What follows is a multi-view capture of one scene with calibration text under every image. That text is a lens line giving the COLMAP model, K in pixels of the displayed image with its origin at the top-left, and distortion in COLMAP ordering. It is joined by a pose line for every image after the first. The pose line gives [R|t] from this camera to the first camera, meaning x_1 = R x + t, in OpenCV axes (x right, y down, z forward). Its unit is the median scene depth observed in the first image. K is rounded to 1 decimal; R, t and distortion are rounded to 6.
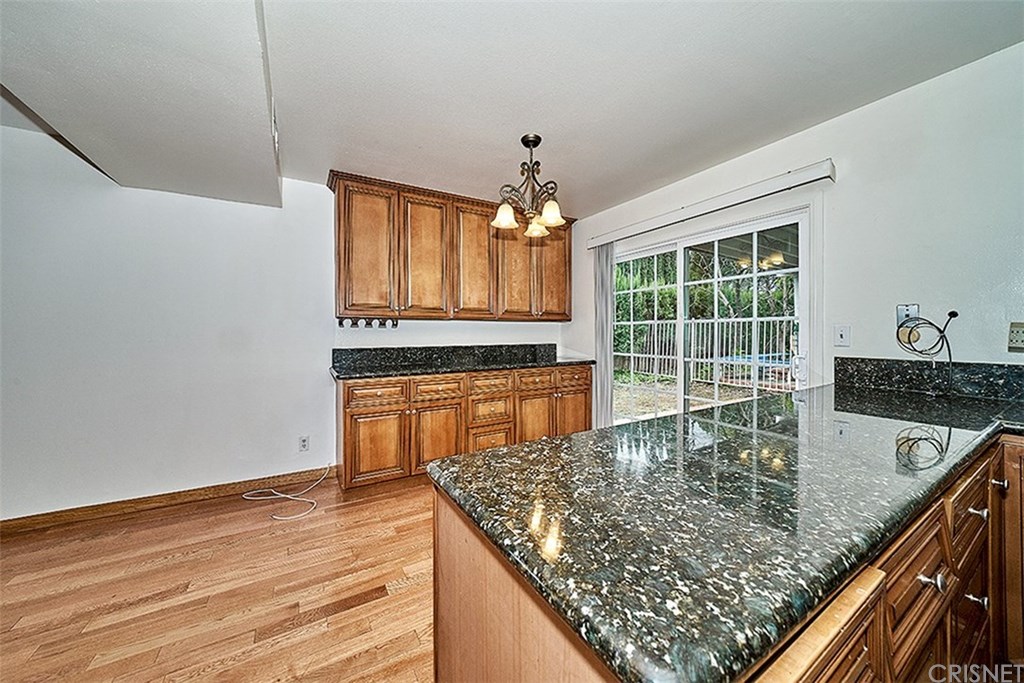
lens RADIAL K [[363.4, 0, 498.5], [0, 363.4, 344.6], [0, 0, 1]] dist [0.000585, -0.001021]
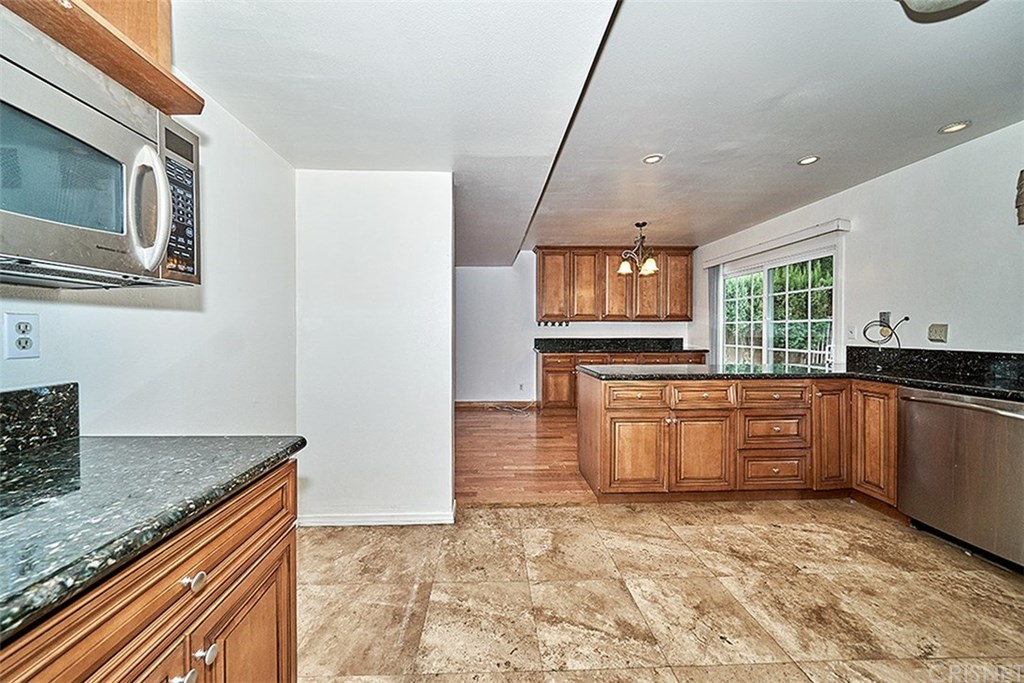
lens RADIAL K [[363.4, 0, 494.1], [0, 363.4, 325.7], [0, 0, 1]] dist [0.000585, -0.001021]
pose [[0.878755, -0.003161, -0.477262, 0.272992], [-0.017864, 0.999060, -0.039508, 0.028138], [0.476938, 0.043244, 0.877872, -0.815562]]
